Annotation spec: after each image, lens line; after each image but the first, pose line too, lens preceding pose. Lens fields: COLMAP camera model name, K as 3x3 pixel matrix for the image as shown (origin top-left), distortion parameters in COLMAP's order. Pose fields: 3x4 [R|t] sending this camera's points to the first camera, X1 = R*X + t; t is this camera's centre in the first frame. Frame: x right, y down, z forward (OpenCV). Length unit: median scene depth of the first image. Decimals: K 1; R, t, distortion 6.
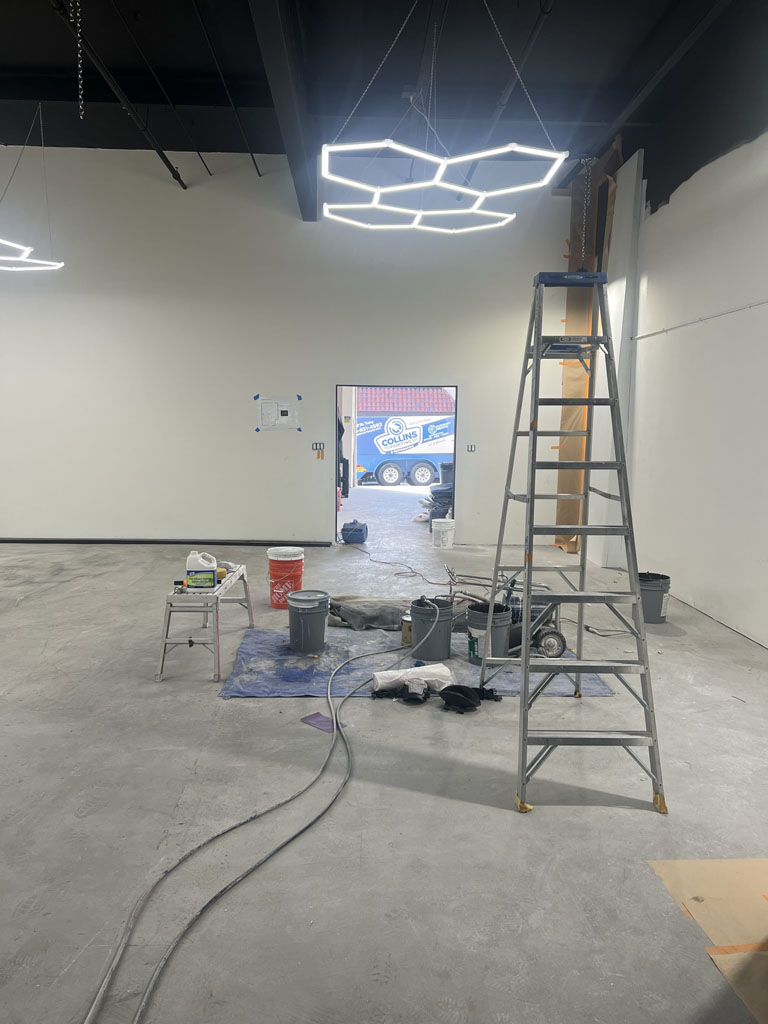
lens RADIAL K [[771.7, 0, 378.6], [0, 771.7, 506.1], [0, 0, 1]] dist [0.072435, -0.013810]
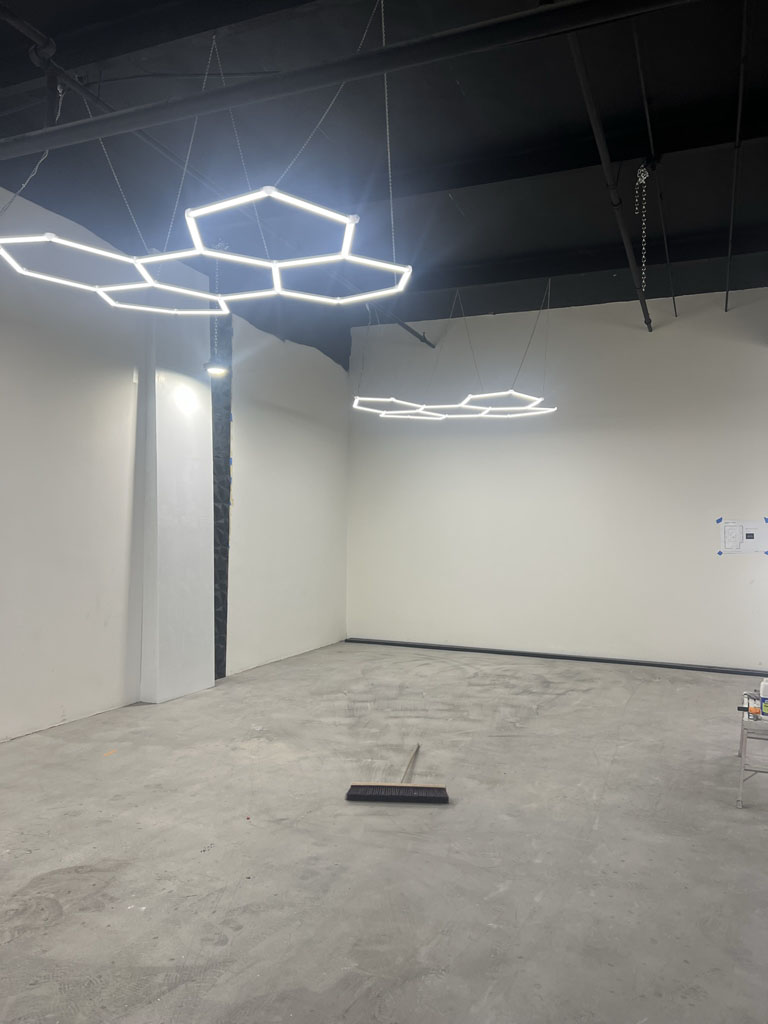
lens RADIAL K [[771.7, 0, 384.3], [0, 771.7, 516.8], [0, 0, 1]] dist [0.072435, -0.013810]
pose [[0.925568, -0.012582, -0.378373, -0.232747], [-0.038869, 0.991008, -0.128033, 0.000763], [0.376582, 0.133210, 0.916756, -0.115006]]
